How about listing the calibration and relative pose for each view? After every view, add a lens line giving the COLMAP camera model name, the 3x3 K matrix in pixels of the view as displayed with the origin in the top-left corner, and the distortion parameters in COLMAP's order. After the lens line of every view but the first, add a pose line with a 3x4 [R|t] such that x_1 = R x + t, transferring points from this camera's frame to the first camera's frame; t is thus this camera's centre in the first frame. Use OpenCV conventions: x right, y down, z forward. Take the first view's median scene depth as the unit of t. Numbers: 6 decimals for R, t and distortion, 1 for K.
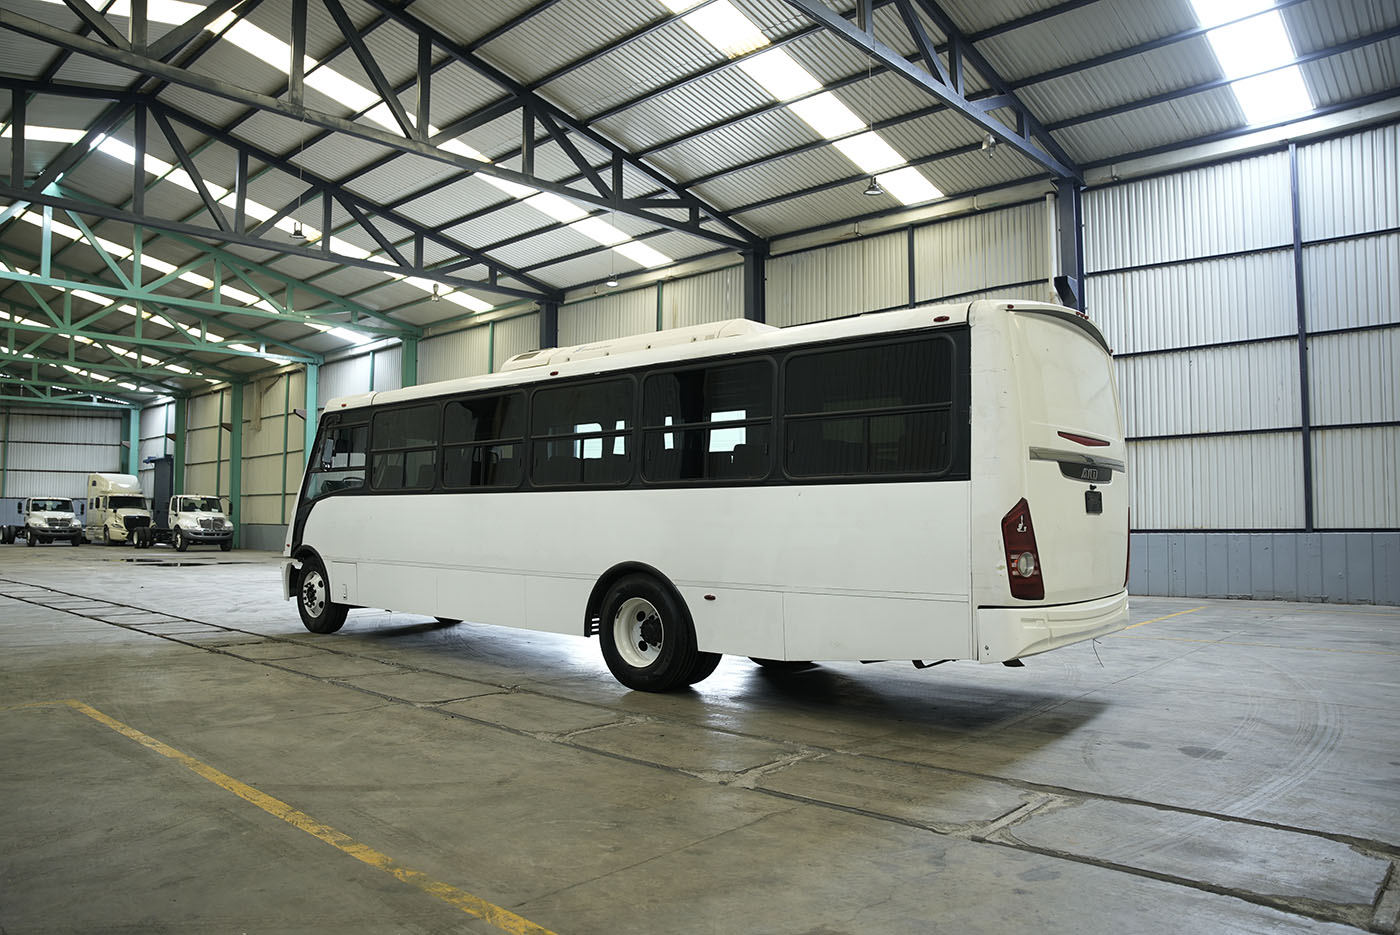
lens RADIAL K [[977.1, 0, 700.0], [0, 977.1, 467.5], [0, 0, 1]] dist [-0.073453, -0.000129]
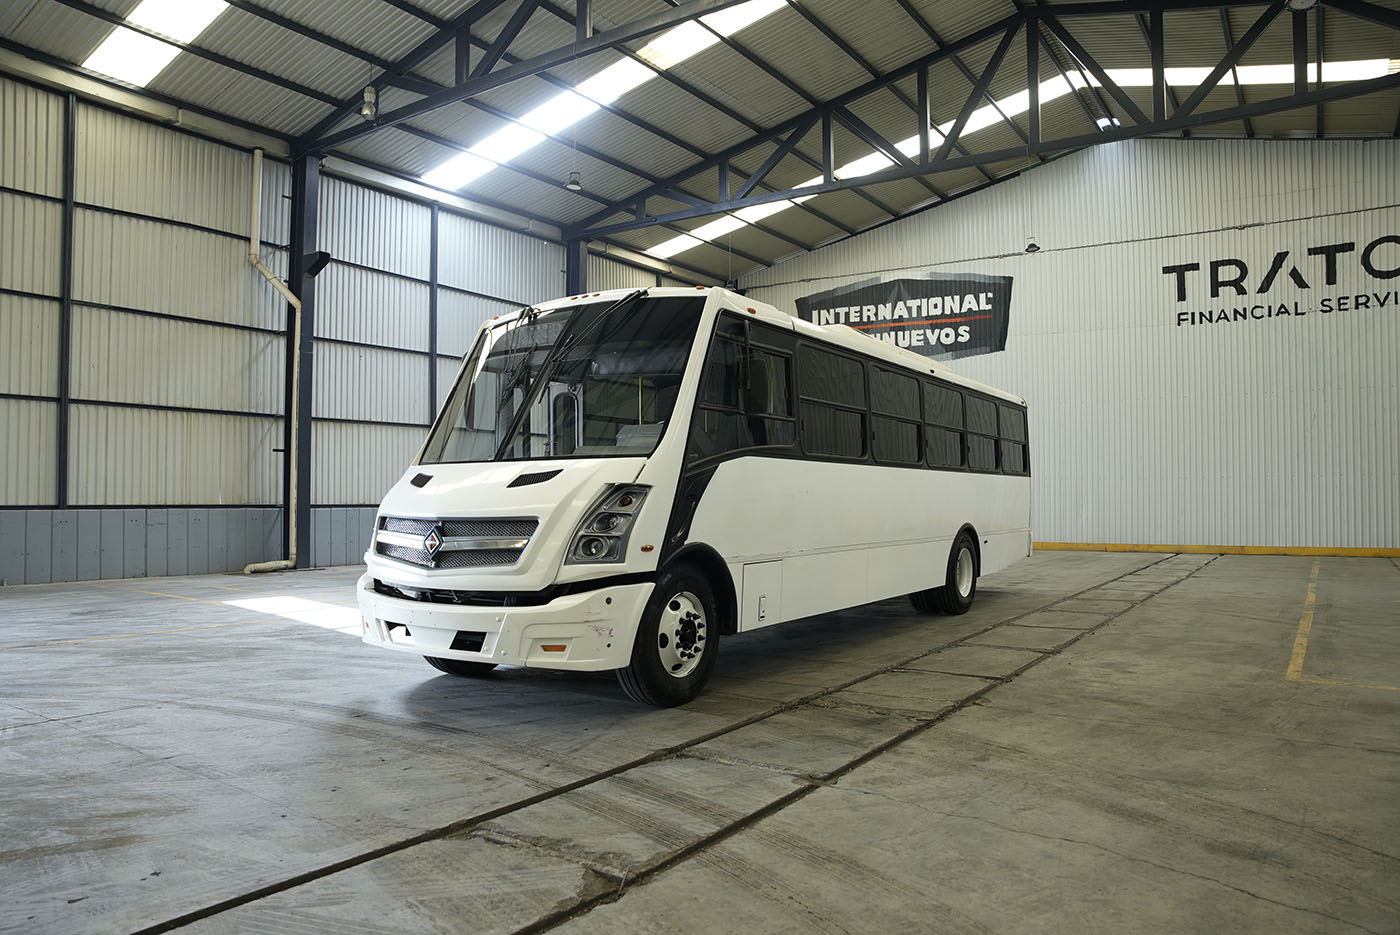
lens RADIAL K [[984.6, 0, 700.0], [0, 984.6, 467.5], [0, 0, 1]] dist [-0.166214, 0.136398]
pose [[-0.150042, 0.027729, 0.988291, -0.699677], [-0.050679, 0.998077, -0.035698, 0.043001], [-0.987380, -0.055442, -0.148348, 0.794655]]
